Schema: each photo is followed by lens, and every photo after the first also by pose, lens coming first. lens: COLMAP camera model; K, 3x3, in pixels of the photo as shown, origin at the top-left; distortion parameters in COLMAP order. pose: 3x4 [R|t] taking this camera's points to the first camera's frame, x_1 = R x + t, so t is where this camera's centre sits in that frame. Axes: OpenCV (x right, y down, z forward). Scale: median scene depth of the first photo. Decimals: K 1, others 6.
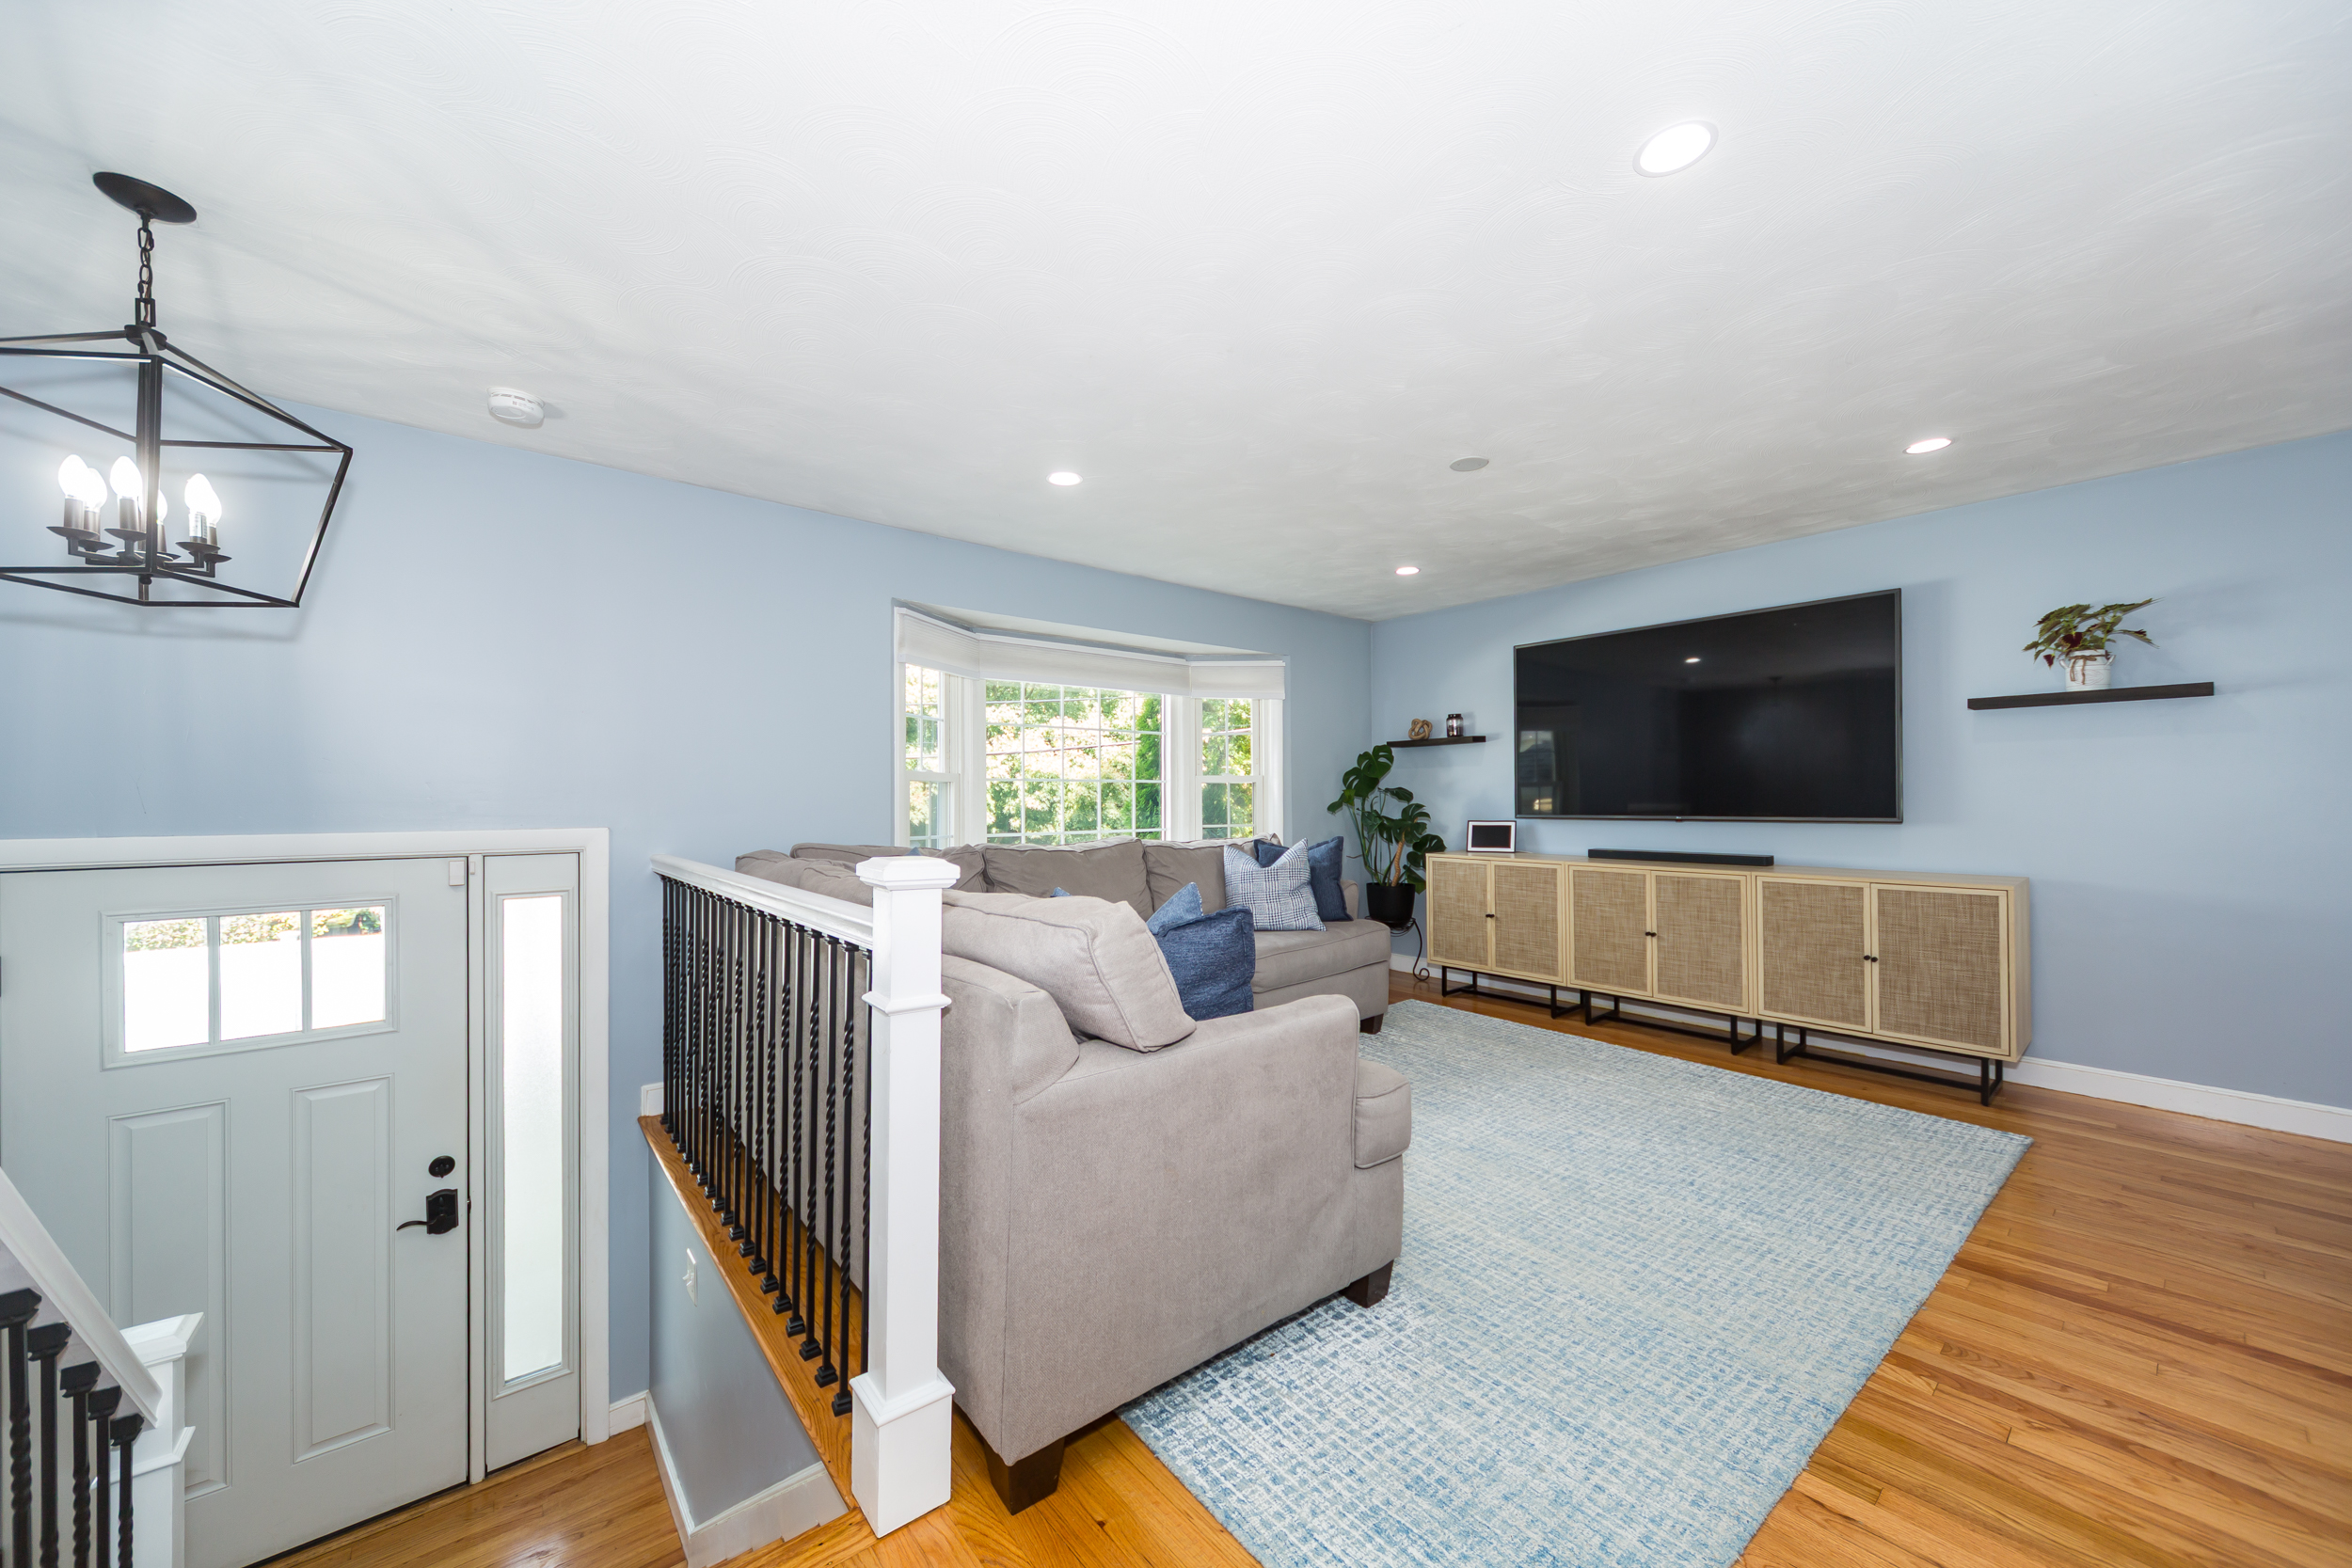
lens RADIAL K [[865.9, 0, 1170.8], [0, 865.9, 783.2], [0, 0, 1]] dist [-0.003247, -0.000289]
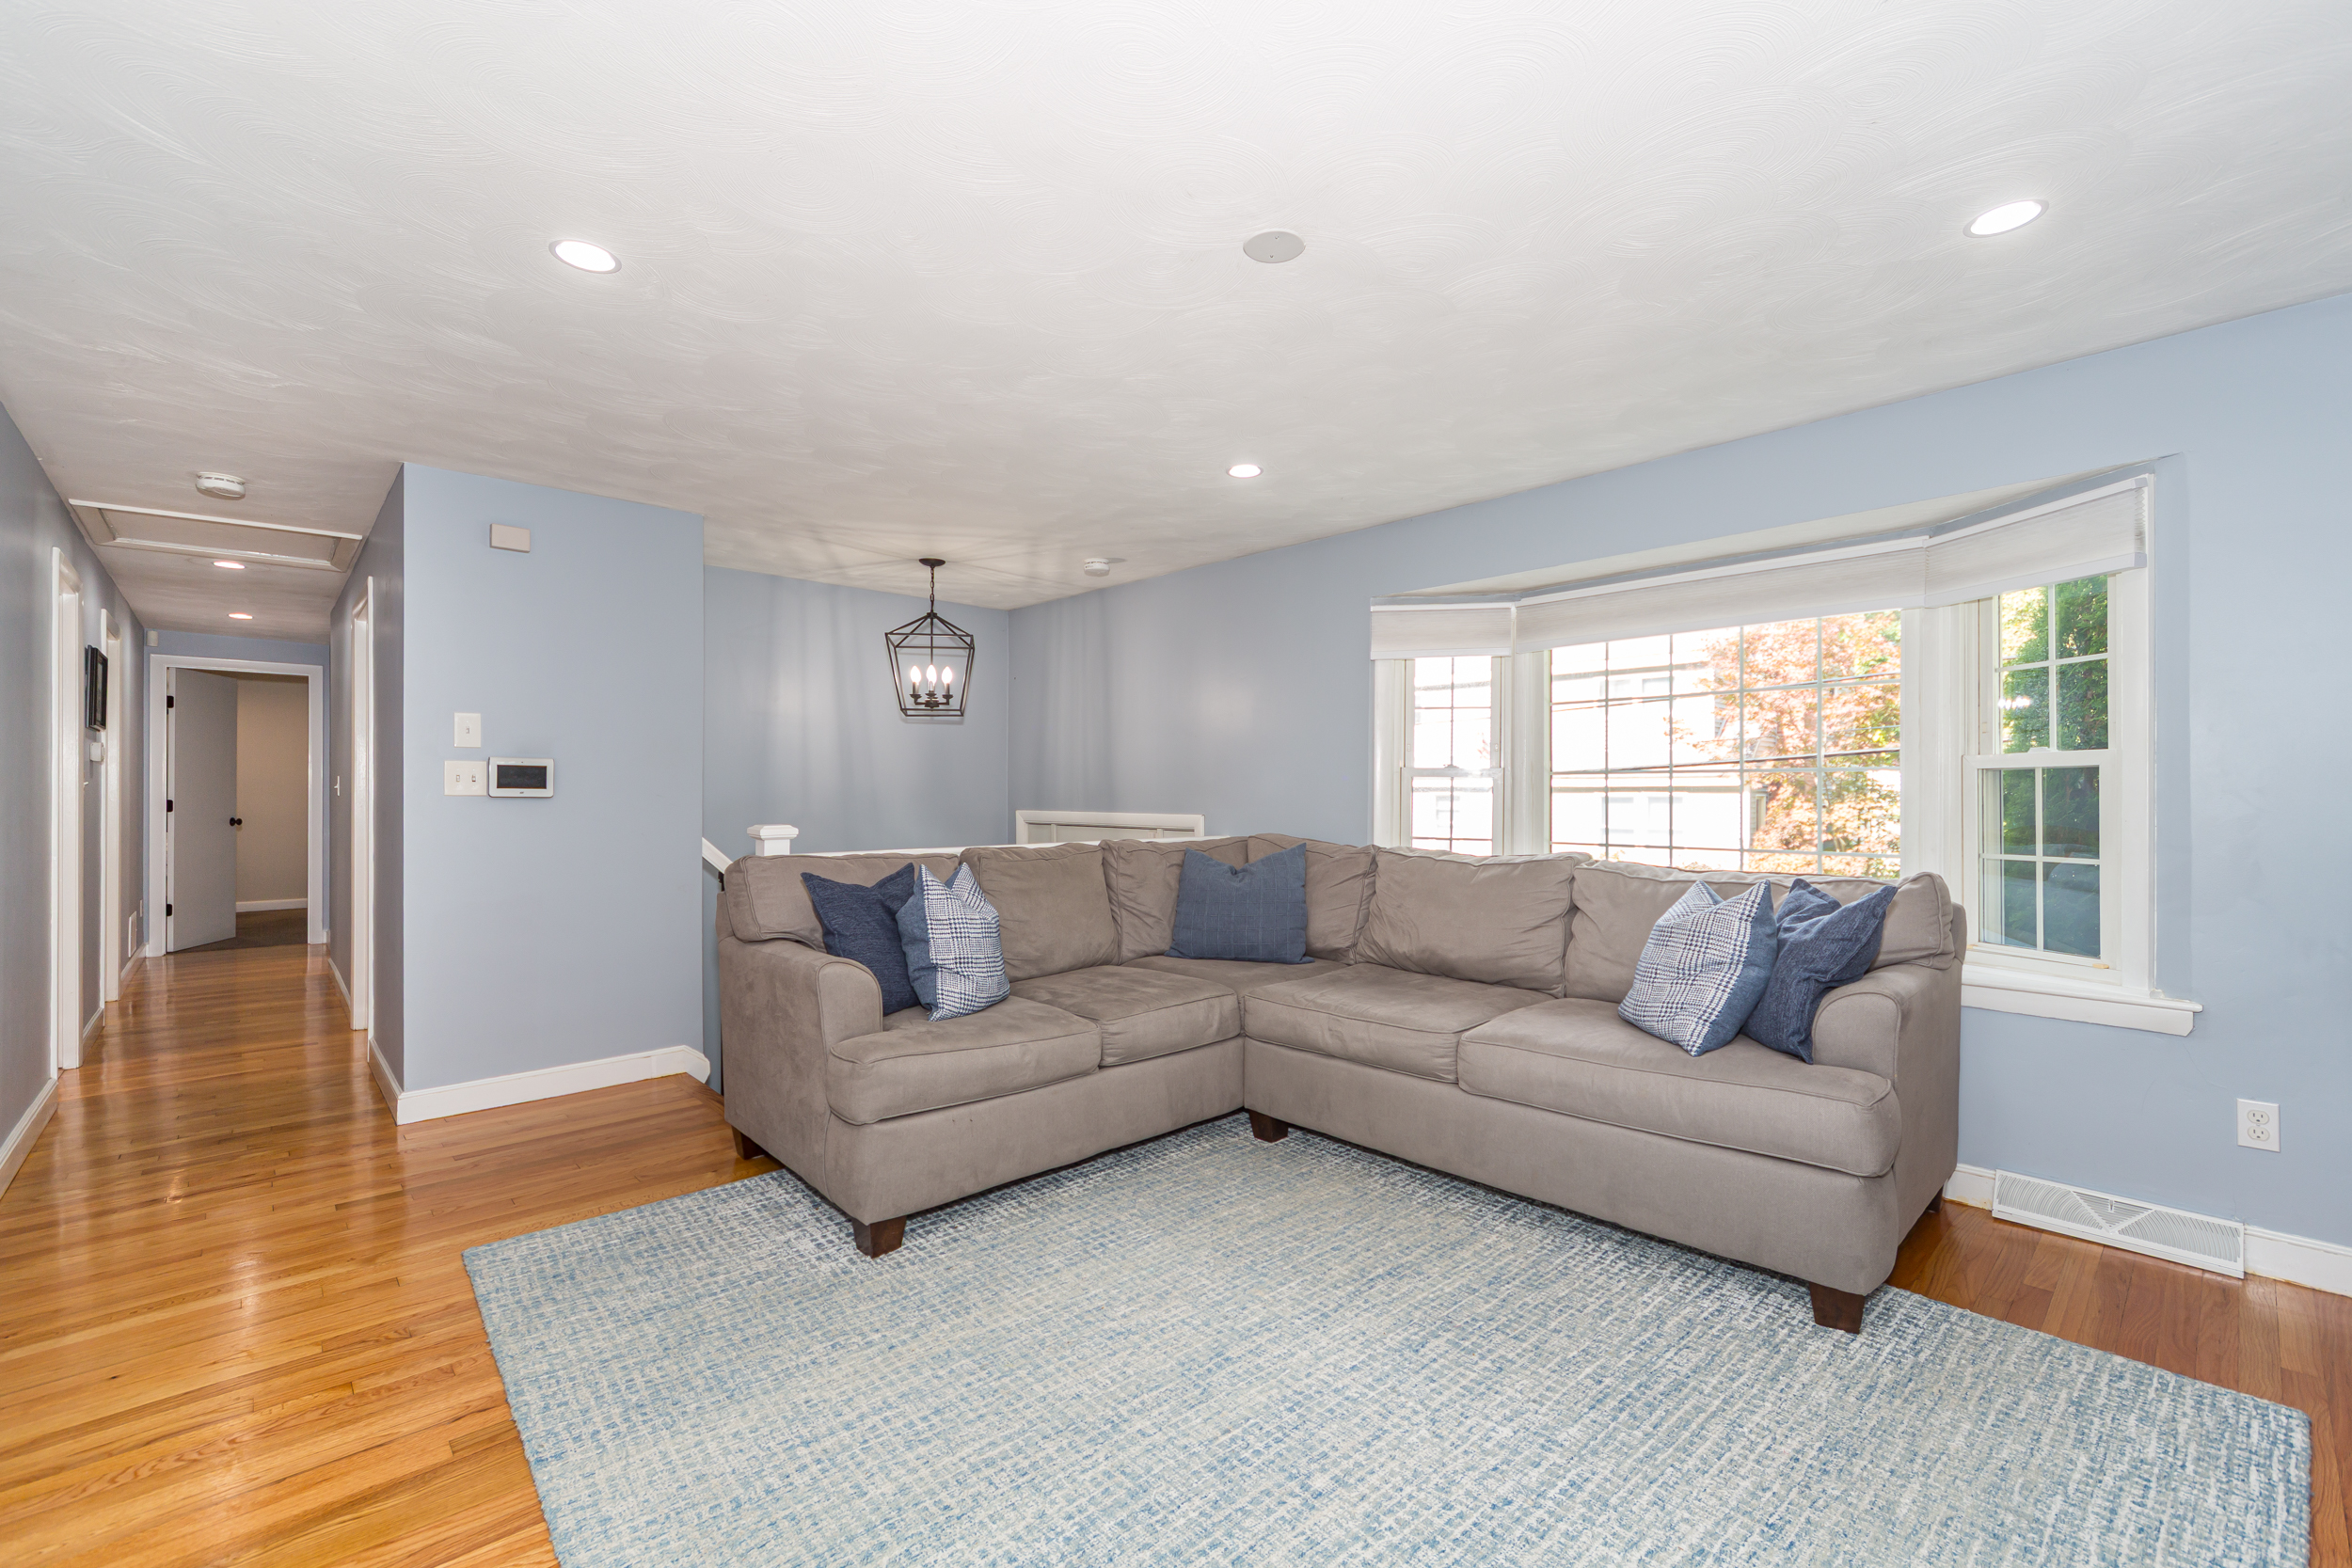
lens RADIAL K [[971.4, 0, 1171.7], [0, 971.4, 794.3], [0, 0, 1]] dist [0.003755, -0.000590]
pose [[0.065375, 0.001921, -0.997859, 1.729570], [0.013431, 0.999906, 0.002805, 0.012849], [0.997770, -0.013585, 0.065343, 1.511288]]
